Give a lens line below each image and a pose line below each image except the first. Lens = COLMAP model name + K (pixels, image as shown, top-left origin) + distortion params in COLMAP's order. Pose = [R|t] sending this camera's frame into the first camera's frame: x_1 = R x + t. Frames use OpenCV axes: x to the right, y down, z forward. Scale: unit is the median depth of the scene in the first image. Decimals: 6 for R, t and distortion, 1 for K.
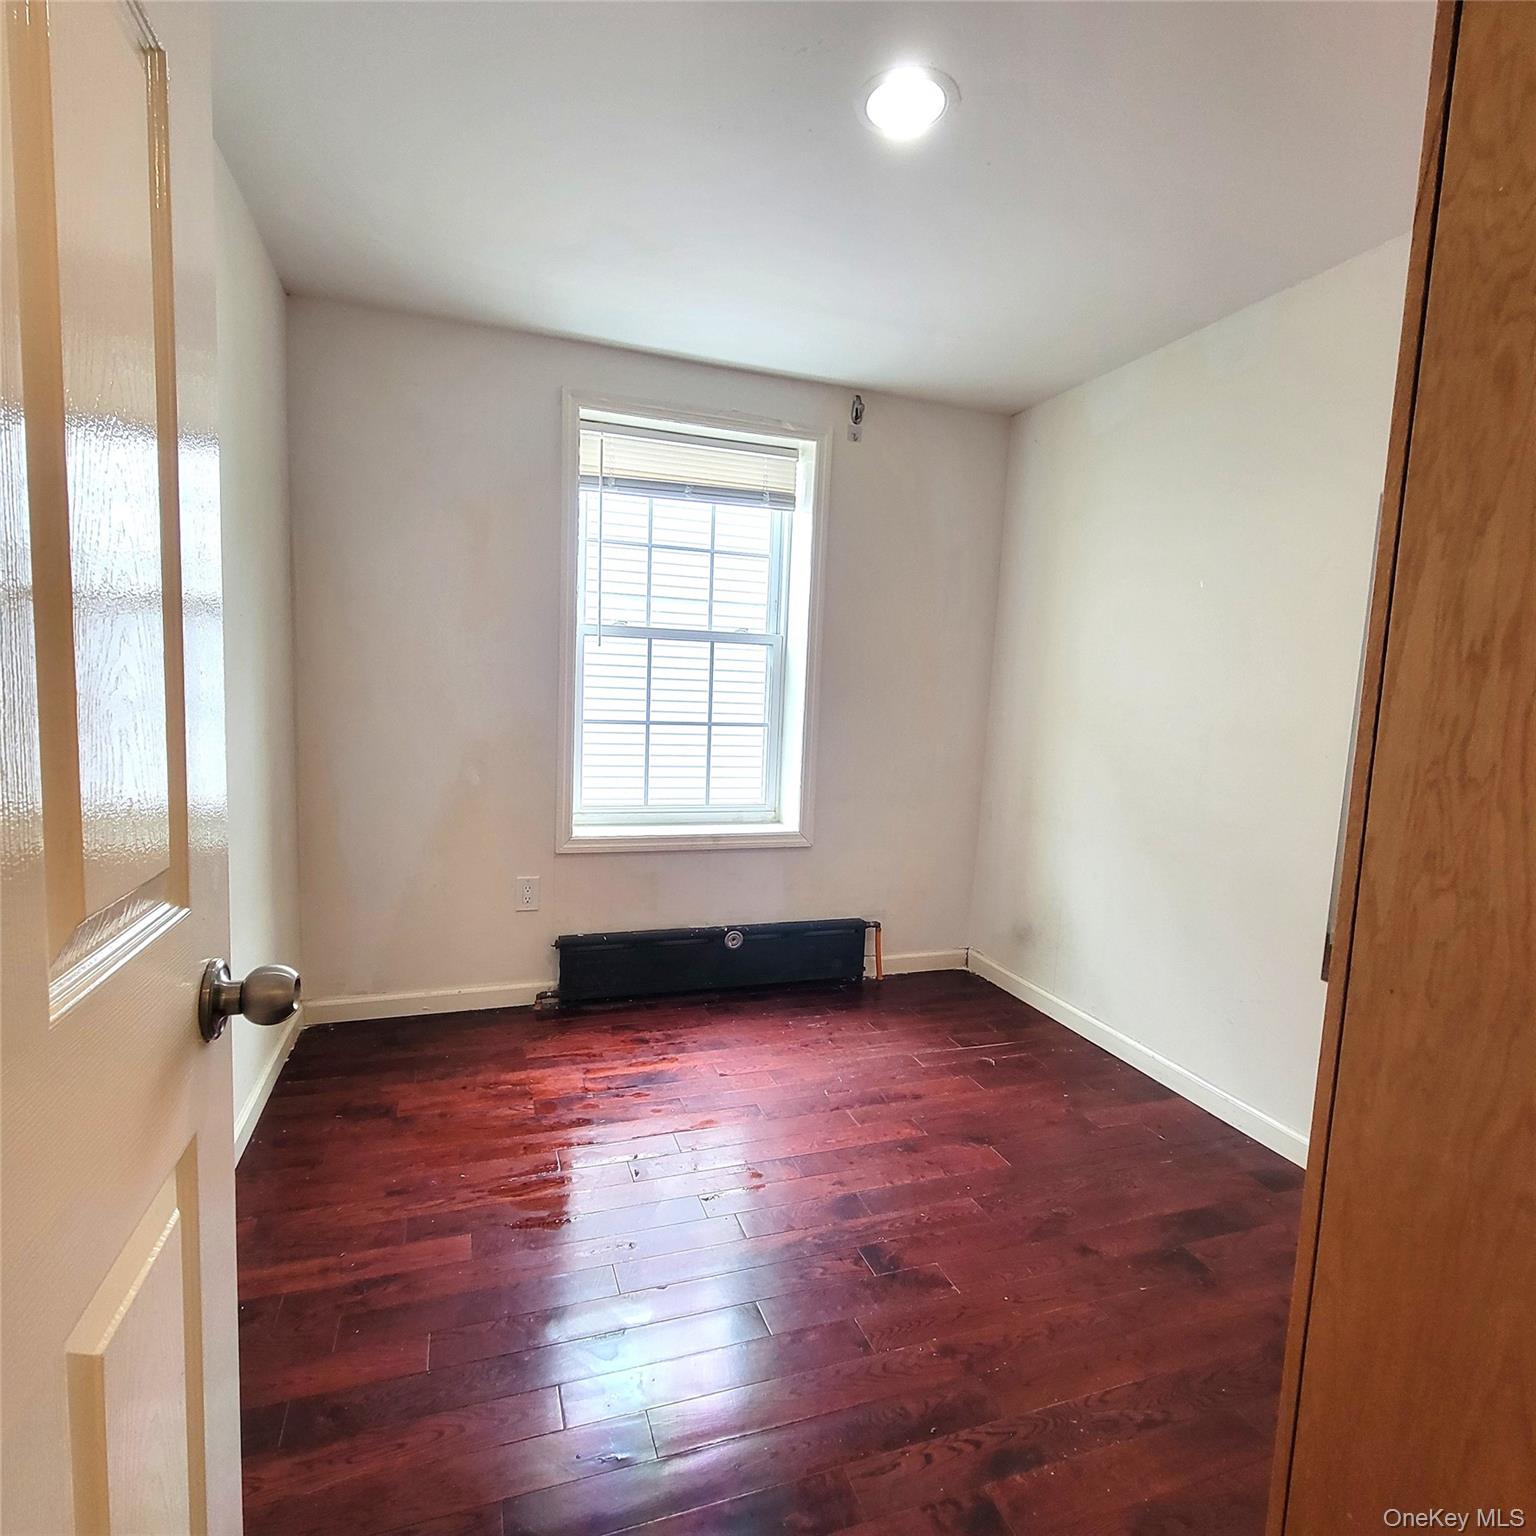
lens RADIAL K [[837.9, 0, 763.4], [0, 837.9, 775.4], [0, 0, 1]] dist [-0.001816, -0.000804]
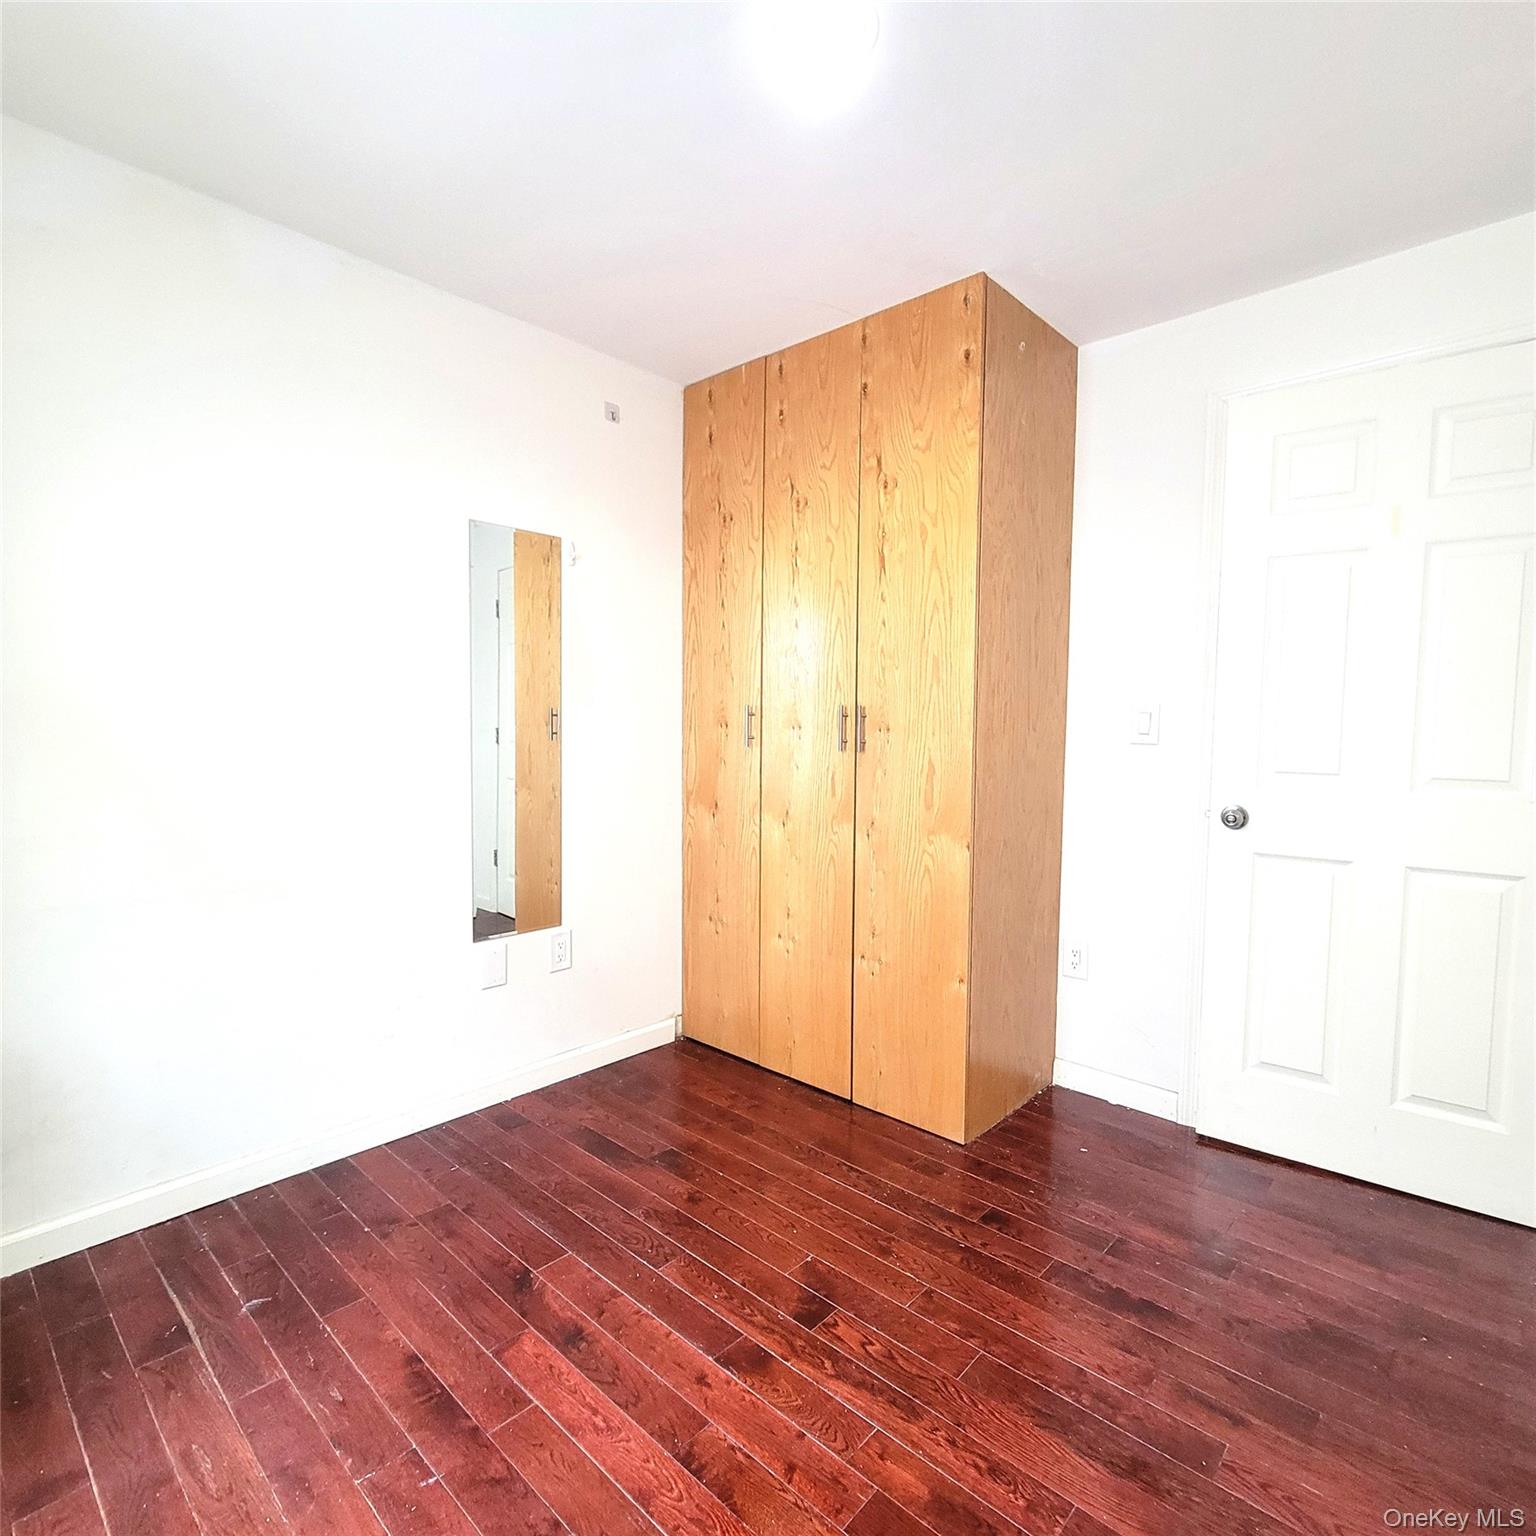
lens RADIAL K [[837.9, 0, 764.6], [0, 837.9, 774.1], [0, 0, 1]] dist [-0.001816, -0.000804]
pose [[-0.473991, -0.112685, 0.873290, -0.553640], [0.051185, 0.986574, 0.155084, -0.152195], [-0.879041, 0.118208, -0.461860, 1.340865]]
